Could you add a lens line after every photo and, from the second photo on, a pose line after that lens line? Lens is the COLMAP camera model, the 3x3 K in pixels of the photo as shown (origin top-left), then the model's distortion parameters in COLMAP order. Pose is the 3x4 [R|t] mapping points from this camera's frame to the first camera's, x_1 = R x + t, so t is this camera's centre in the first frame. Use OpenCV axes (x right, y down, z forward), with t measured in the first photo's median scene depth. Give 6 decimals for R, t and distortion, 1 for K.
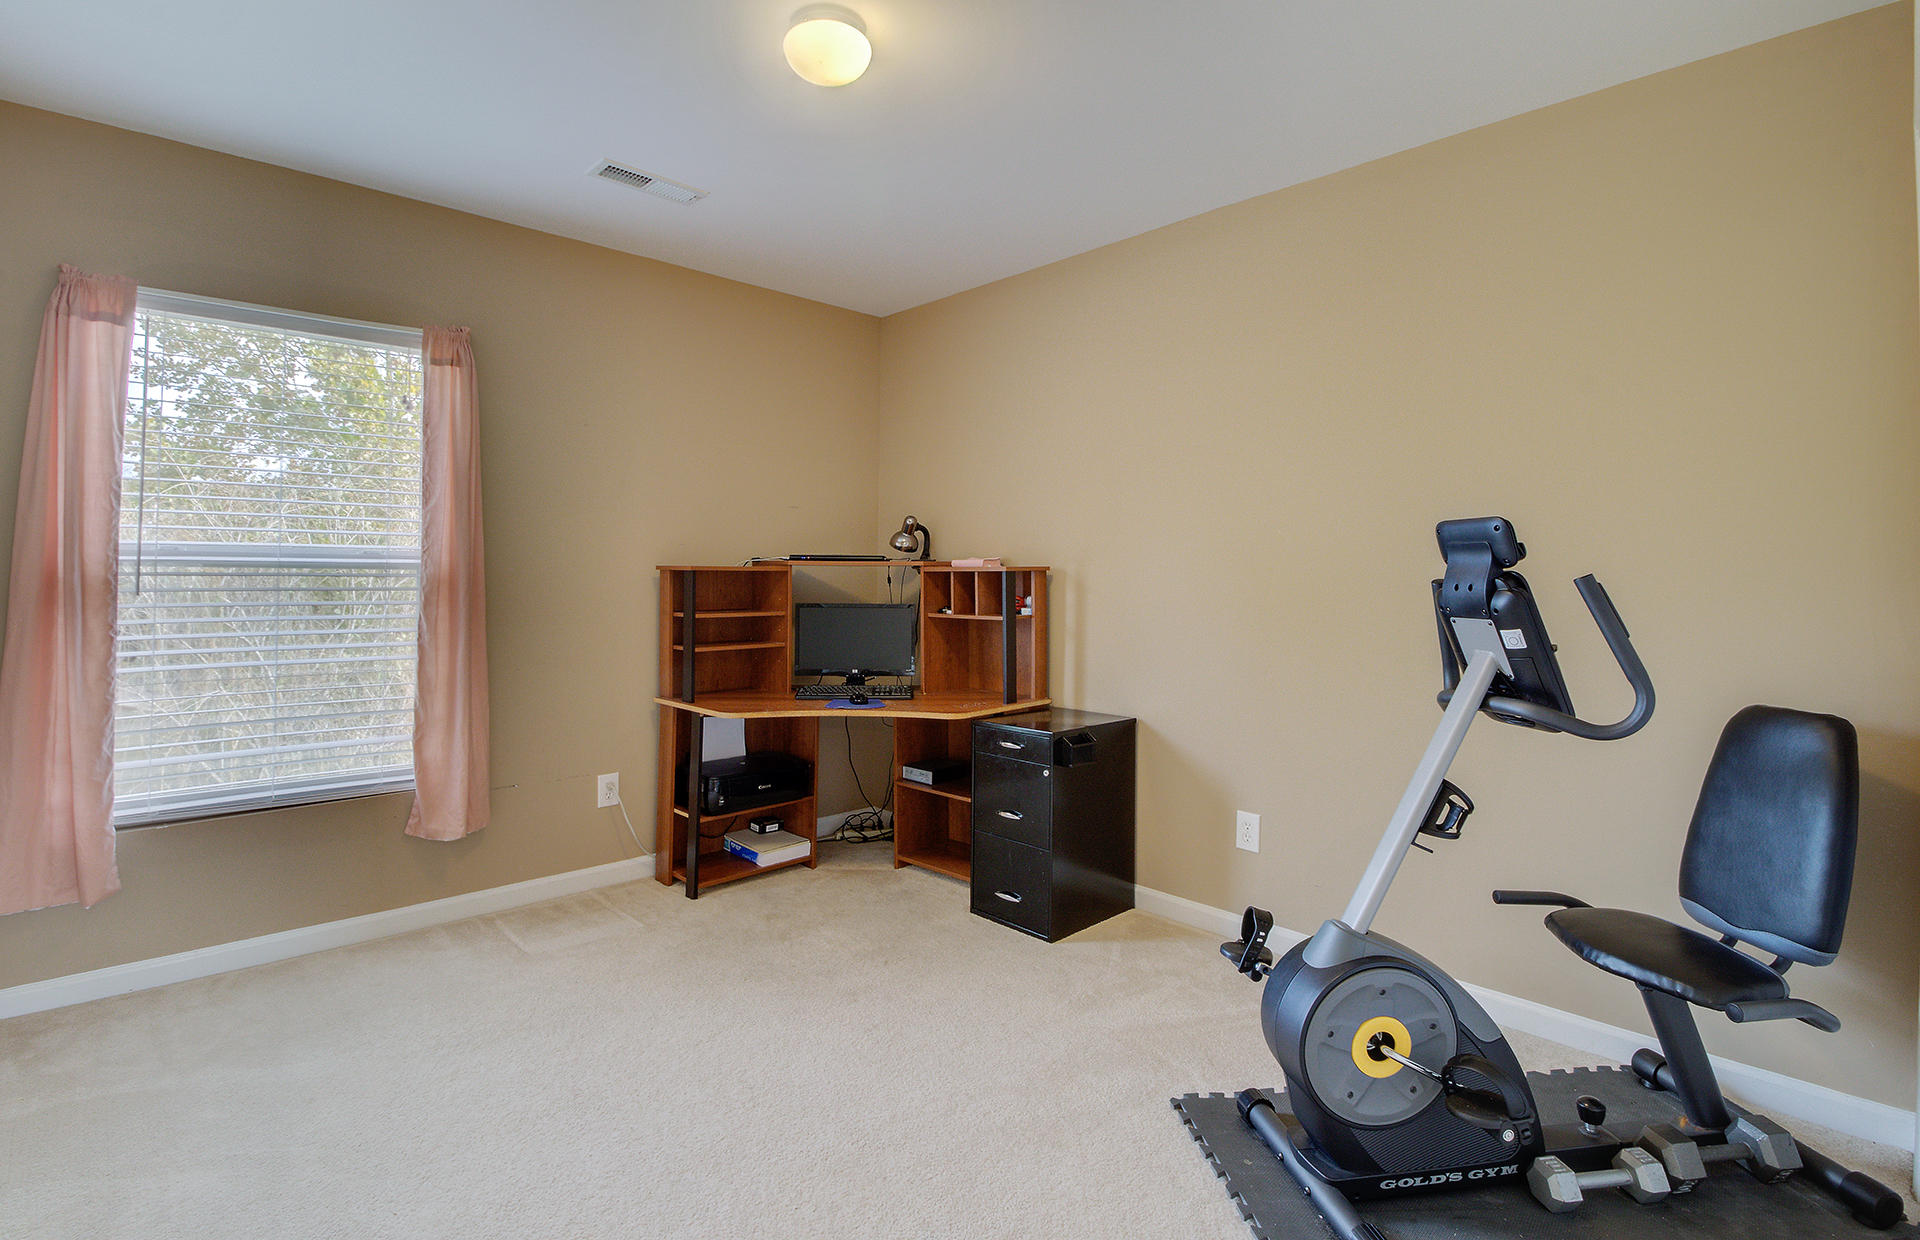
lens RADIAL K [[899.1, 0, 958.7], [0, 899.1, 610.8], [0, 0, 1]] dist [0.000304, -0.000745]
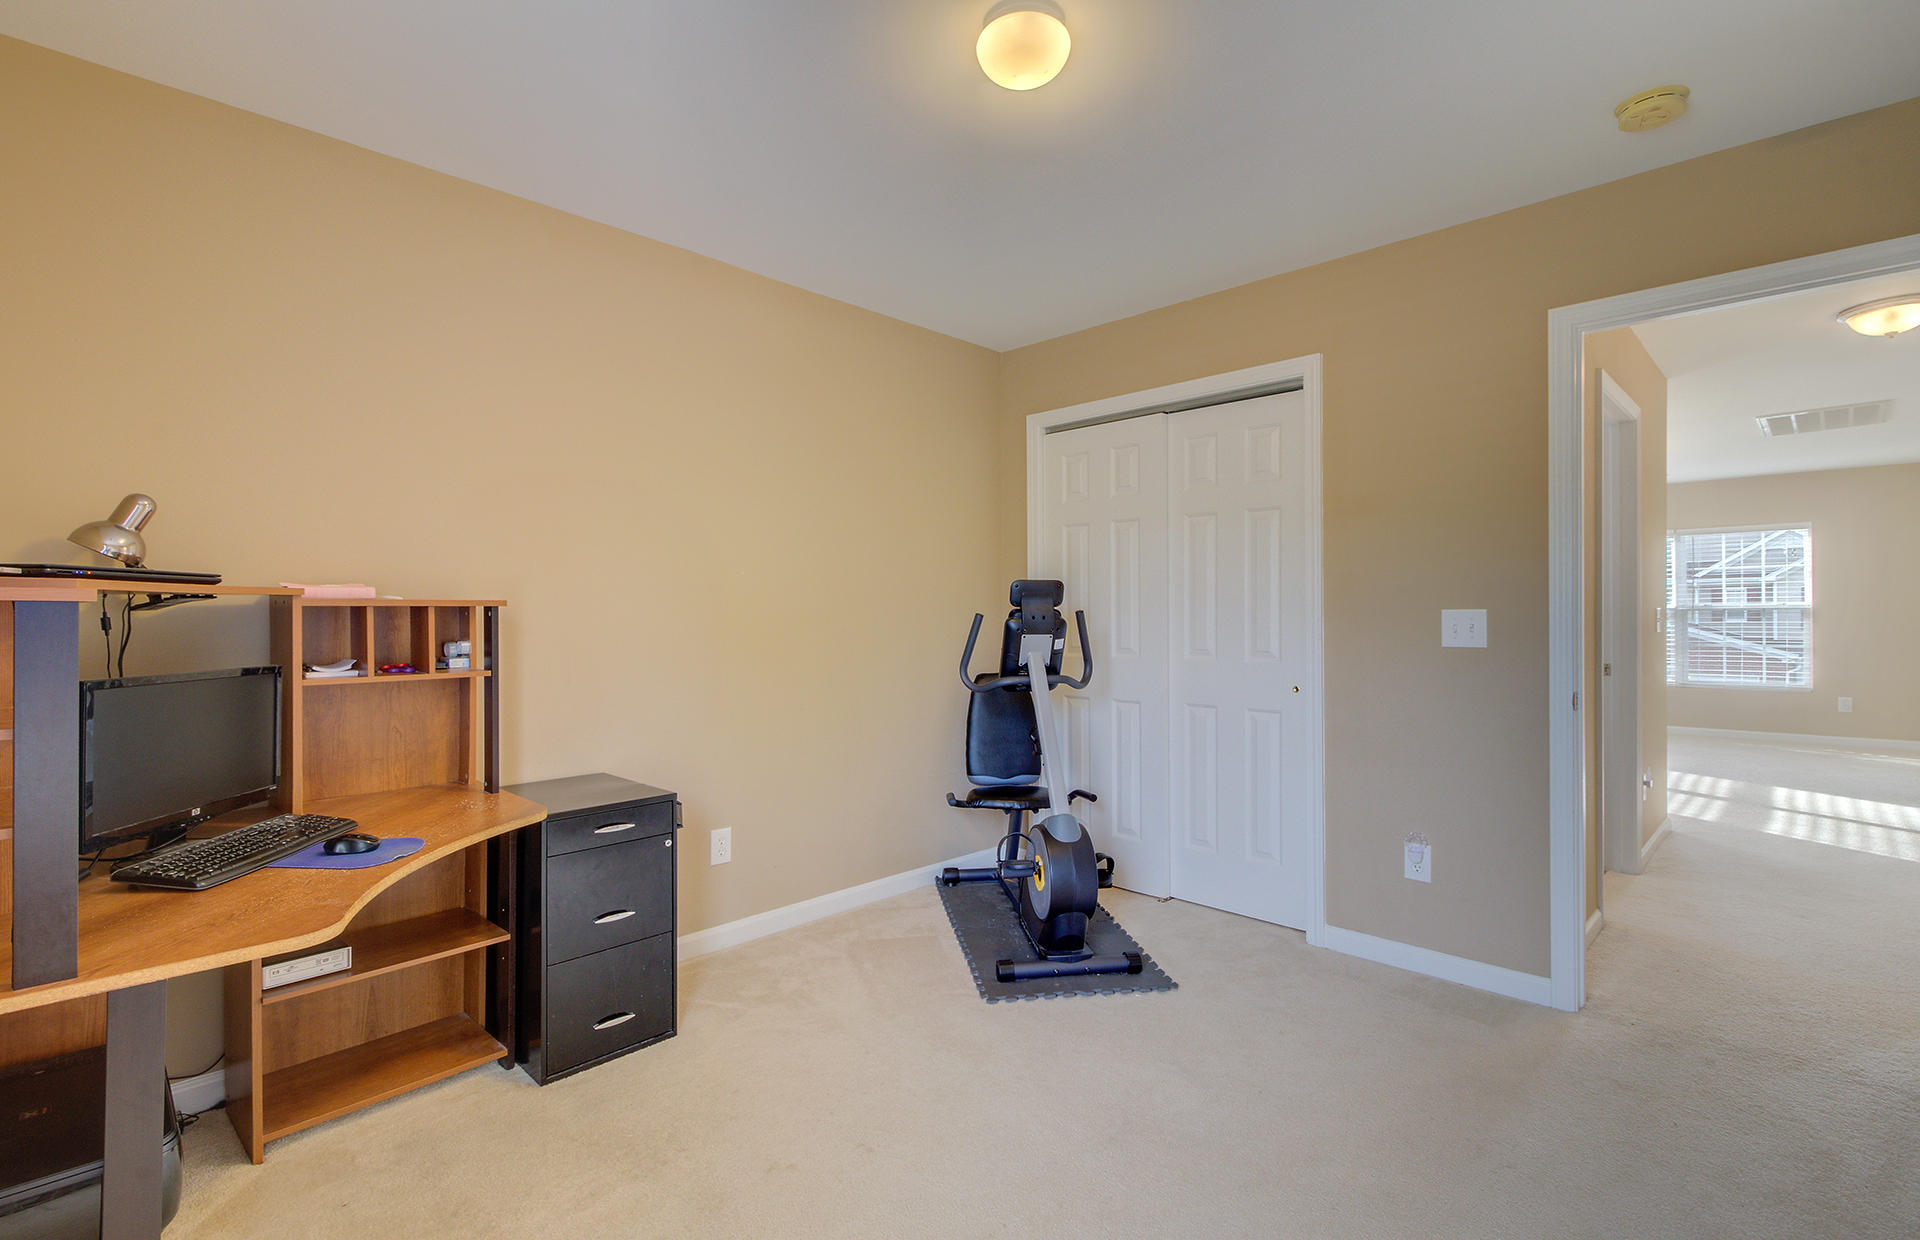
lens RADIAL K [[878.5, 0, 952.0], [0, 878.5, 612.5], [0, 0, 1]] dist [0.001441, -0.000379]
pose [[-0.026442, -0.009825, 0.999602, -0.638725], [0.035897, 0.999297, 0.010771, -0.032961], [-0.999006, 0.036167, -0.026071, 0.632539]]
